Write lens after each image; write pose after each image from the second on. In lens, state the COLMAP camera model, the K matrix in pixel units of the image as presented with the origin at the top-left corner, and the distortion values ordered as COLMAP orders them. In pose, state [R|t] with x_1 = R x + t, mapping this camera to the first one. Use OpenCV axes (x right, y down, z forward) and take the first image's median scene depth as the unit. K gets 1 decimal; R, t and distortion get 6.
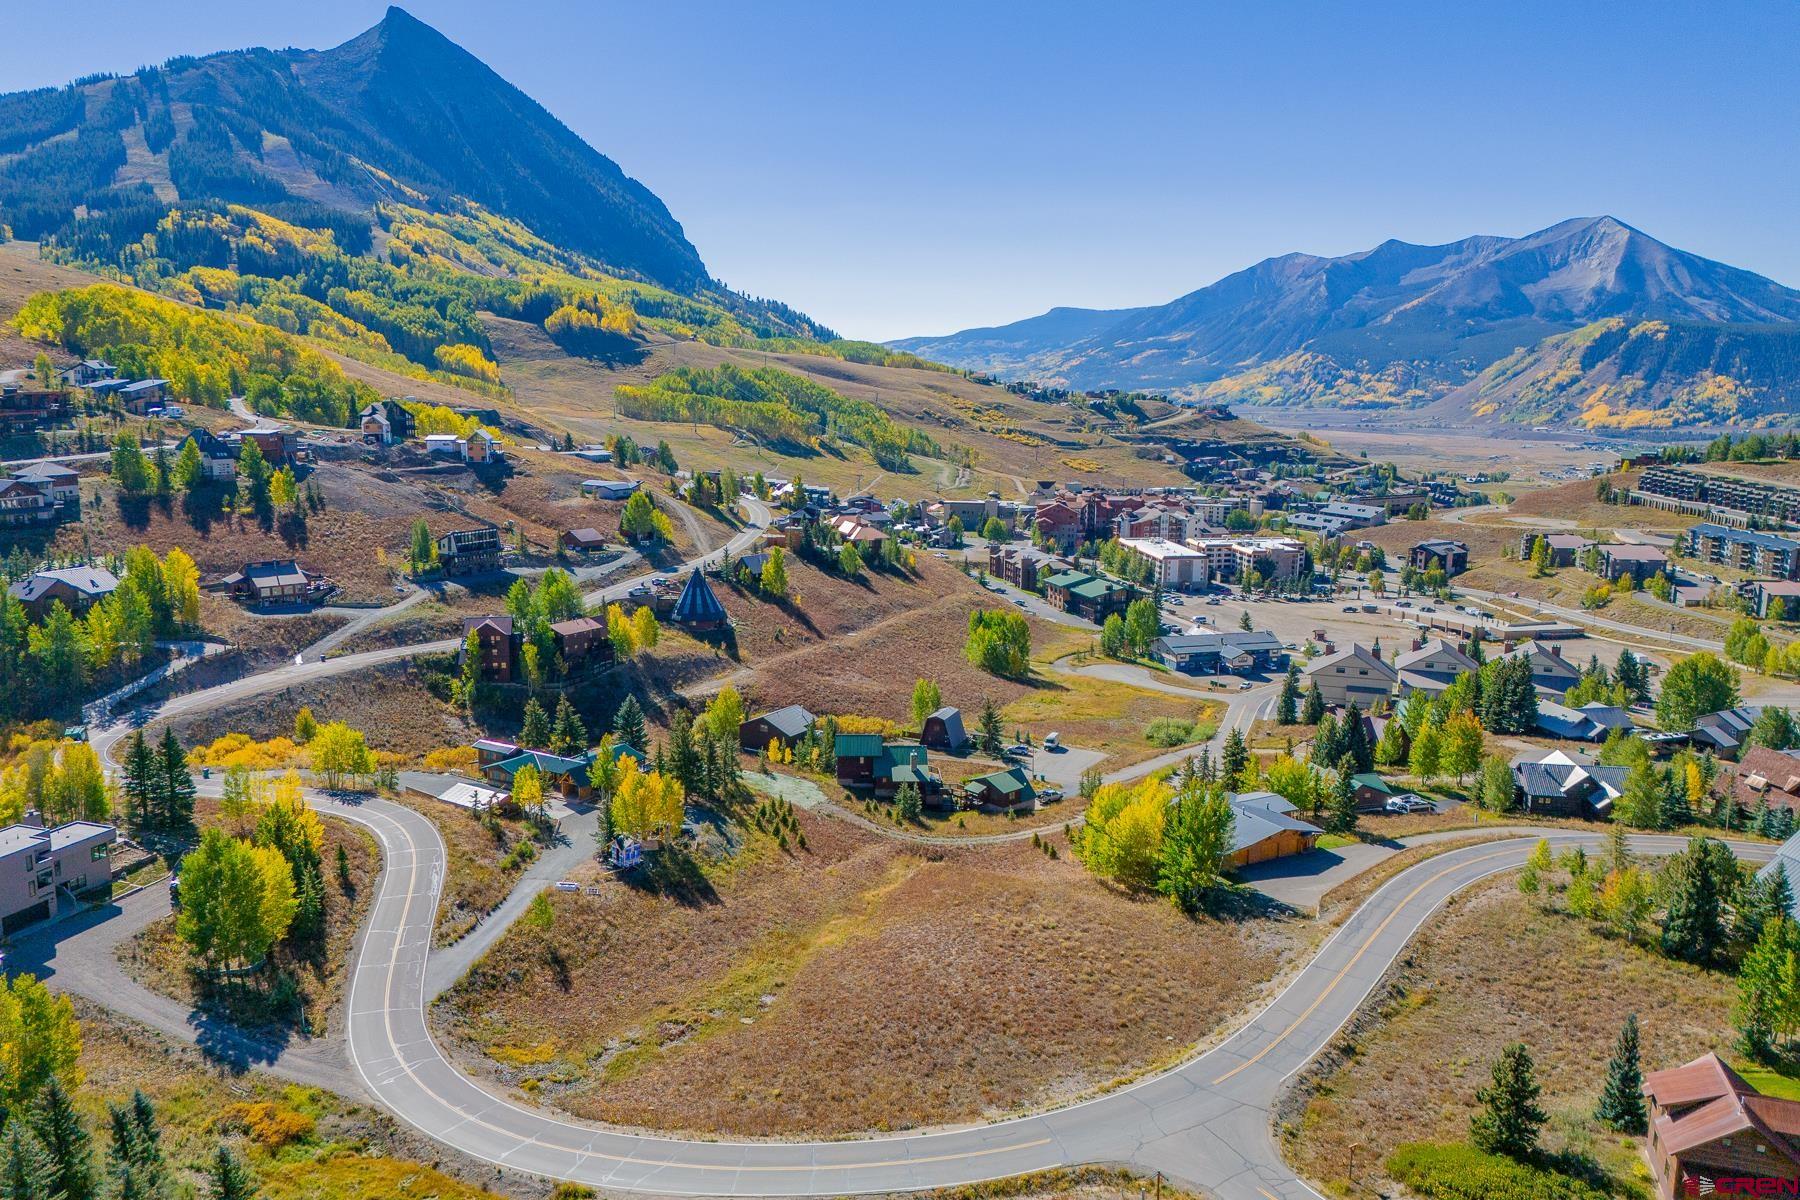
lens RADIAL K [[1316.8, 0, 900.0], [0, 1316.8, 600.0], [0, 0, 1]] dist [0.068082, -0.072687]
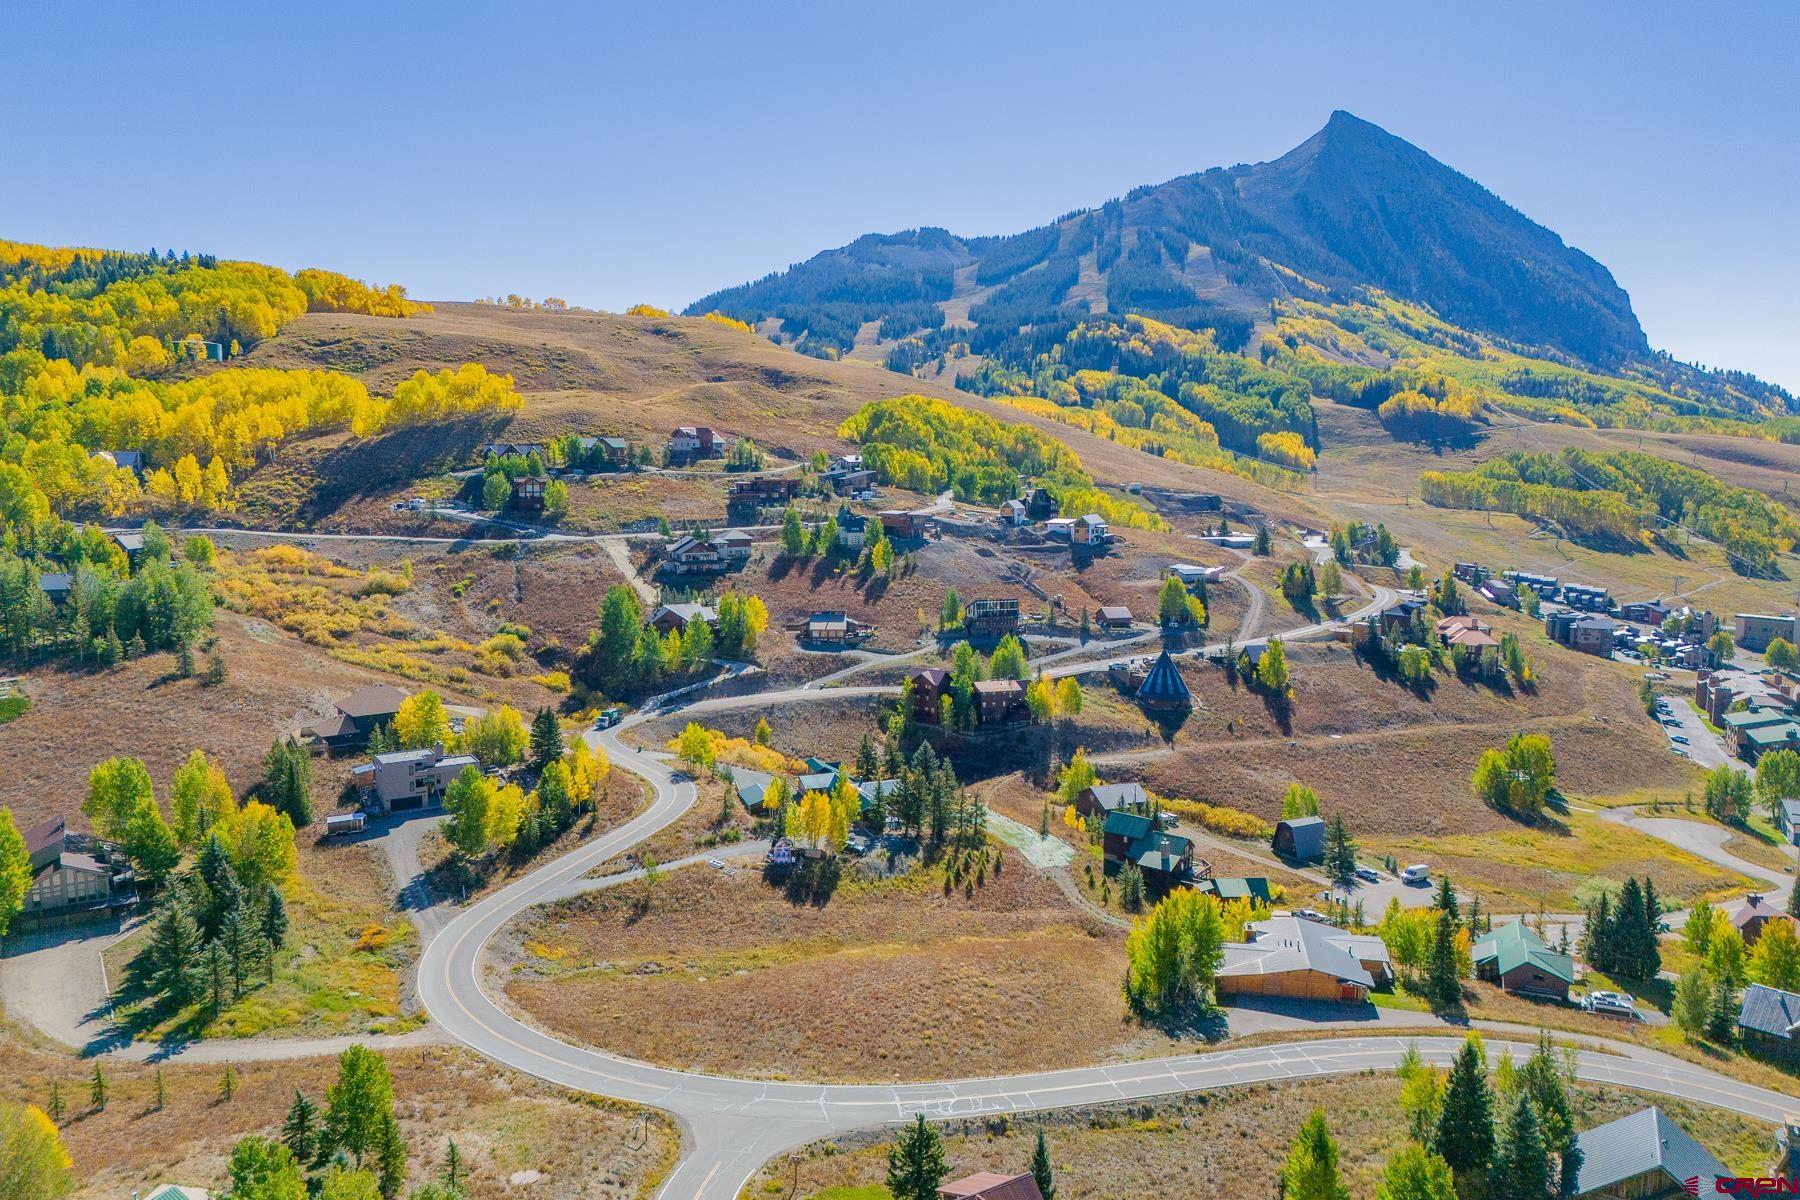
lens RADIAL K [[1302.8, 0, 894.6], [0, 1302.8, 608.3], [0, 0, 1]] dist [0.102072, -0.116589]
pose [[0.774294, 0.077524, -0.628059, 0.086364], [-0.110861, 0.993737, -0.014012, -0.004762], [0.623040, 0.080476, 0.778039, 0.009598]]
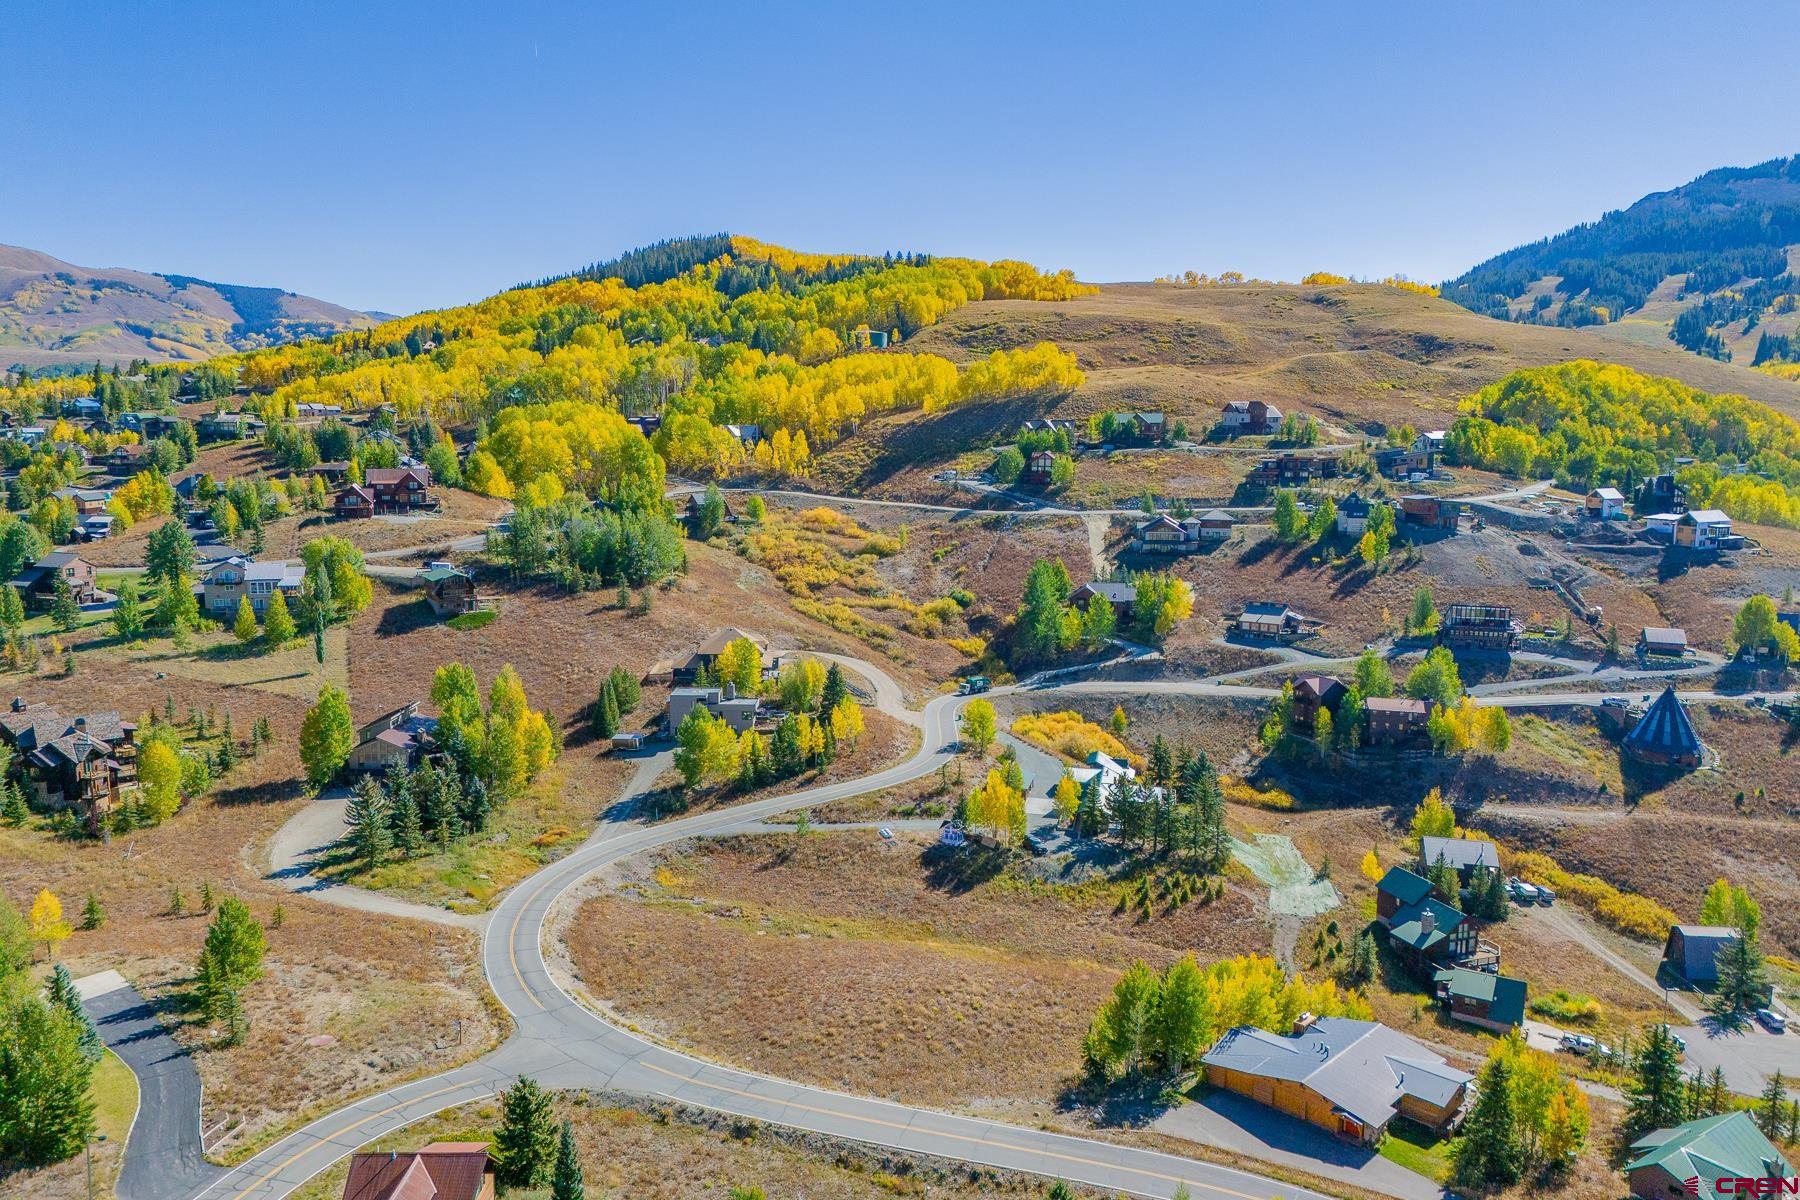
lens RADIAL K [[1302.8, 0, 894.6], [0, 1302.8, 608.3], [0, 0, 1]] dist [0.102072, -0.116589]
pose [[0.302002, 0.137984, -0.943268, 0.121007], [-0.175239, 0.980644, 0.087346, -0.015375], [0.937062, 0.138918, 0.320337, 0.069977]]
